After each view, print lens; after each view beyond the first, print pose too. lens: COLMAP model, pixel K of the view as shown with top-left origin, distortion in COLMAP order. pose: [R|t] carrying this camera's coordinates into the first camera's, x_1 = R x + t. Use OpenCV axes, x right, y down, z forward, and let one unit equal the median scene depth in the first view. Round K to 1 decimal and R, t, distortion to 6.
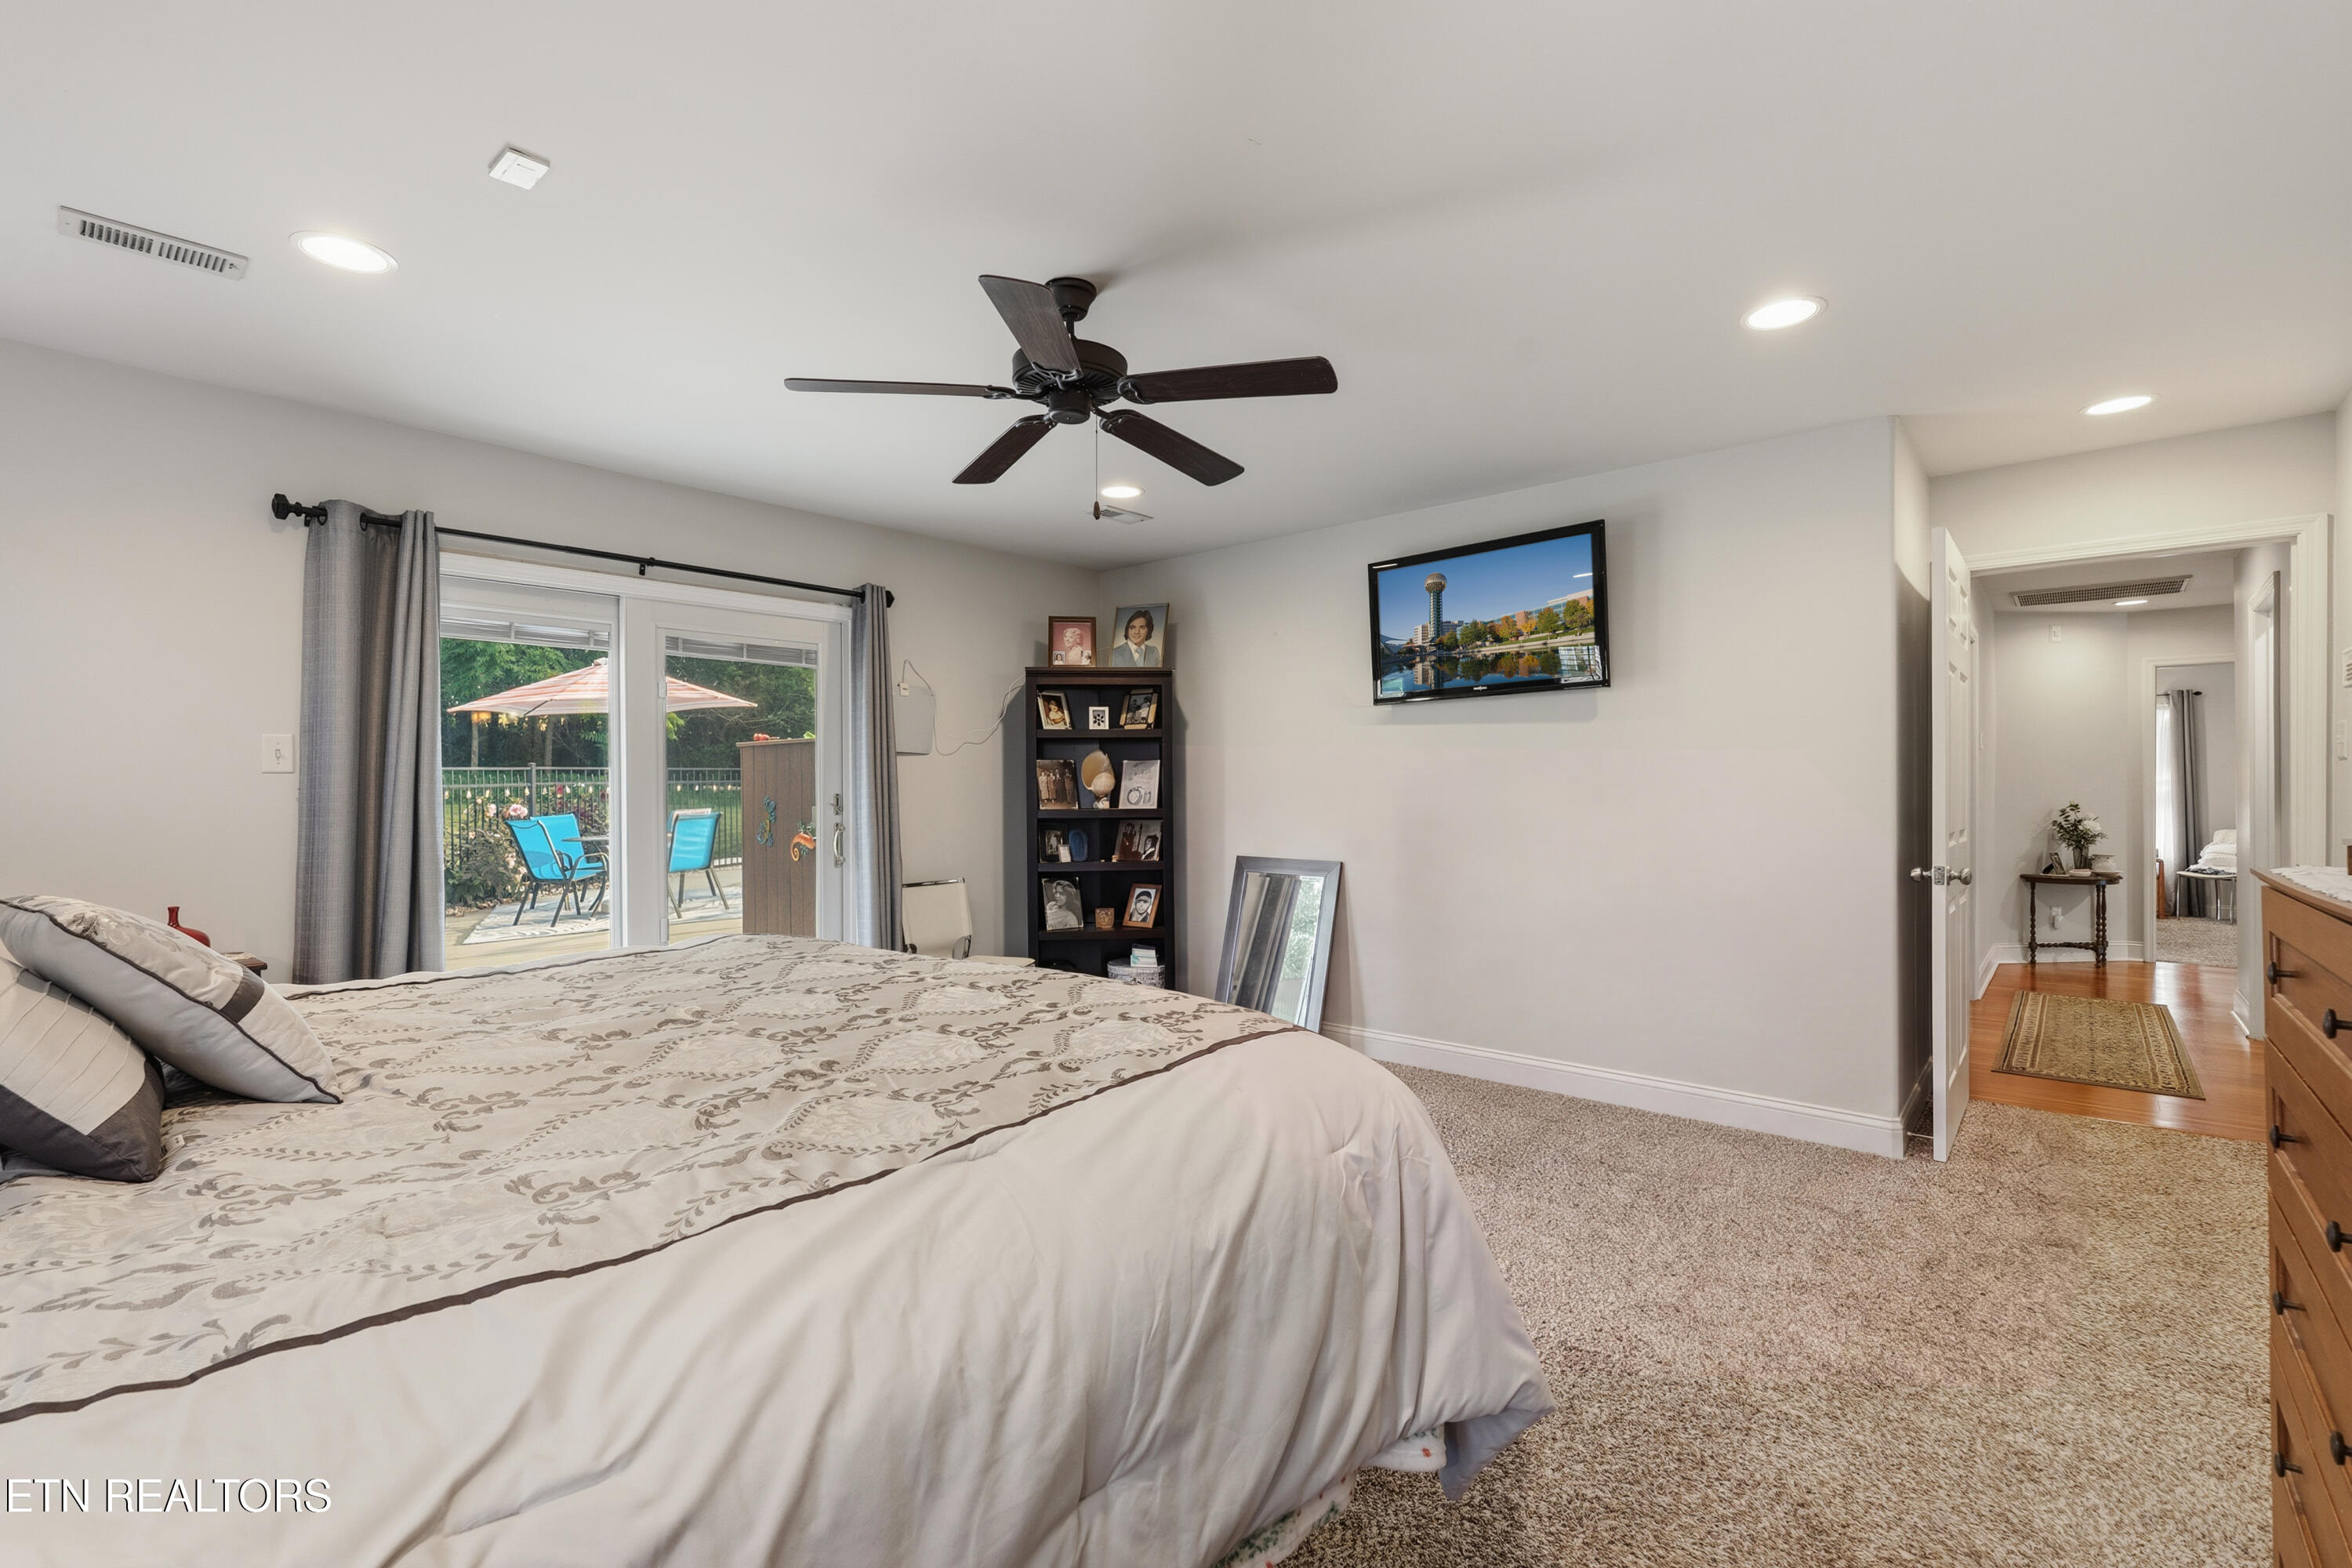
lens RADIAL K [[1047.3, 0, 1163.7], [0, 1047.3, 788.5], [0, 0, 1]] dist [-0.007553, 0.000116]
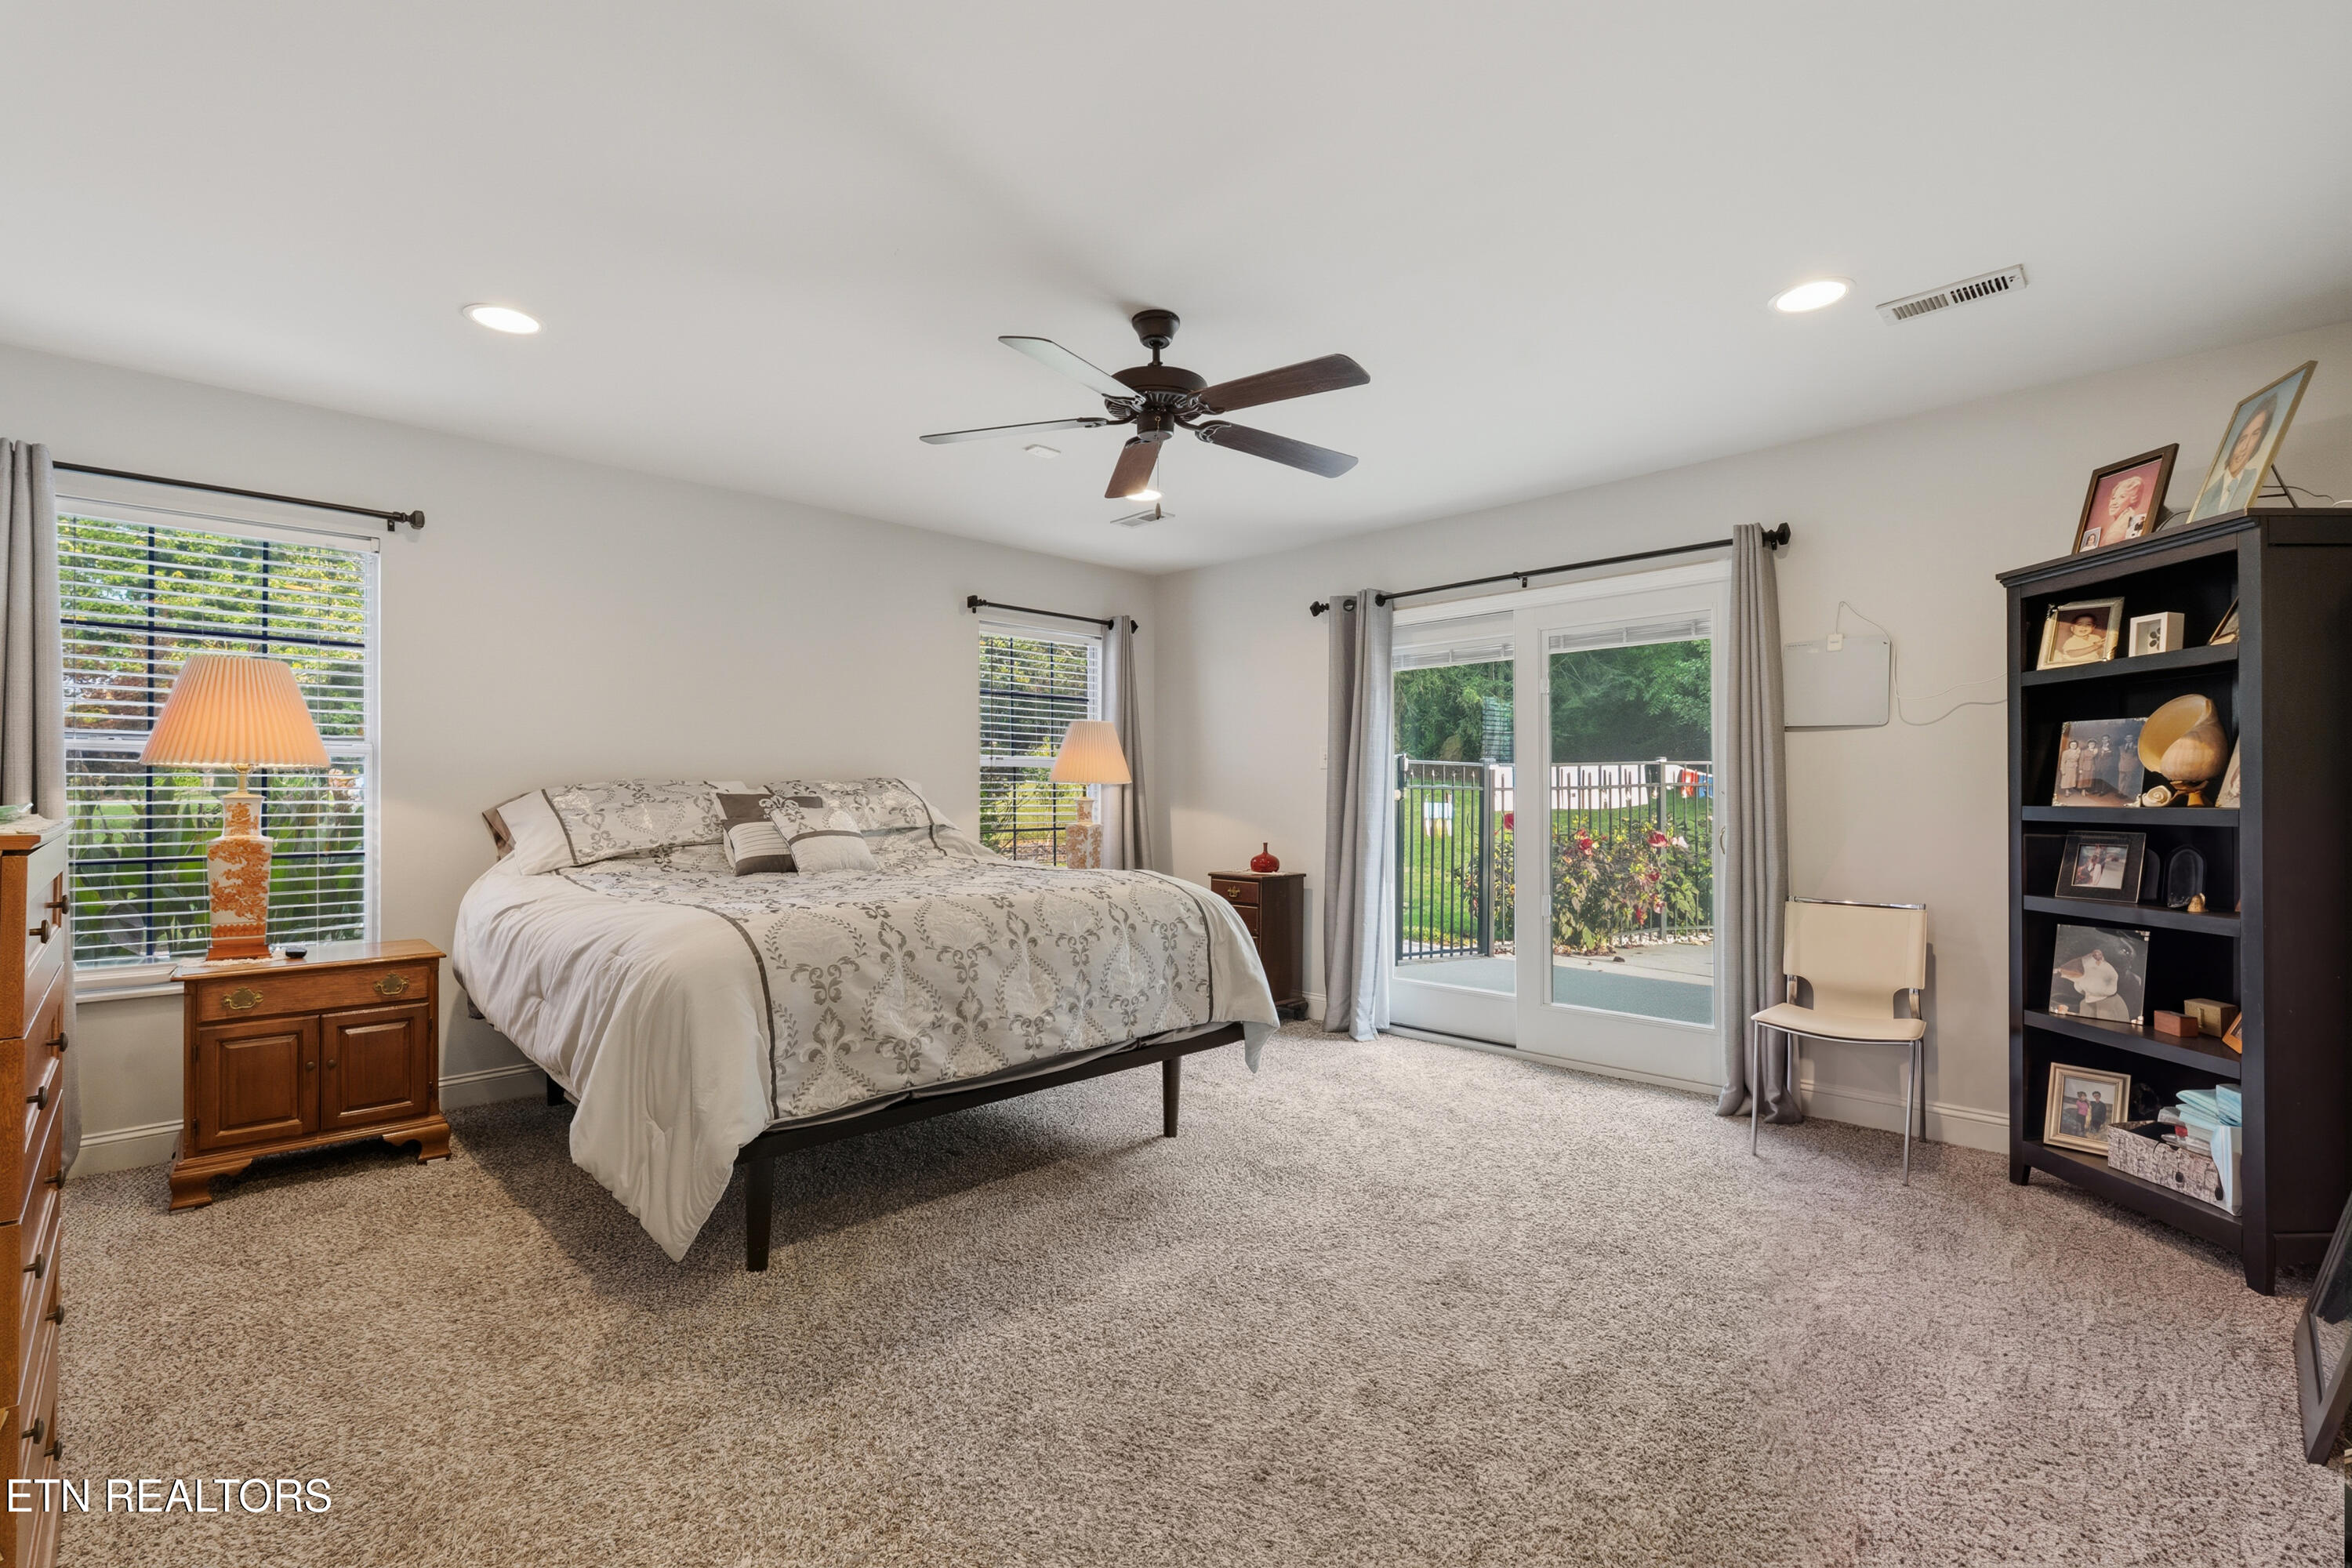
lens RADIAL K [[1047.3, 0, 1163.7], [0, 1047.3, 788.5], [0, 0, 1]] dist [-0.007553, 0.000116]
pose [[-0.083982, 0.003587, -0.996461, 0.581470], [0.005444, 0.999980, 0.003140, 0.006770], [0.996452, -0.005161, -0.084000, 0.618588]]
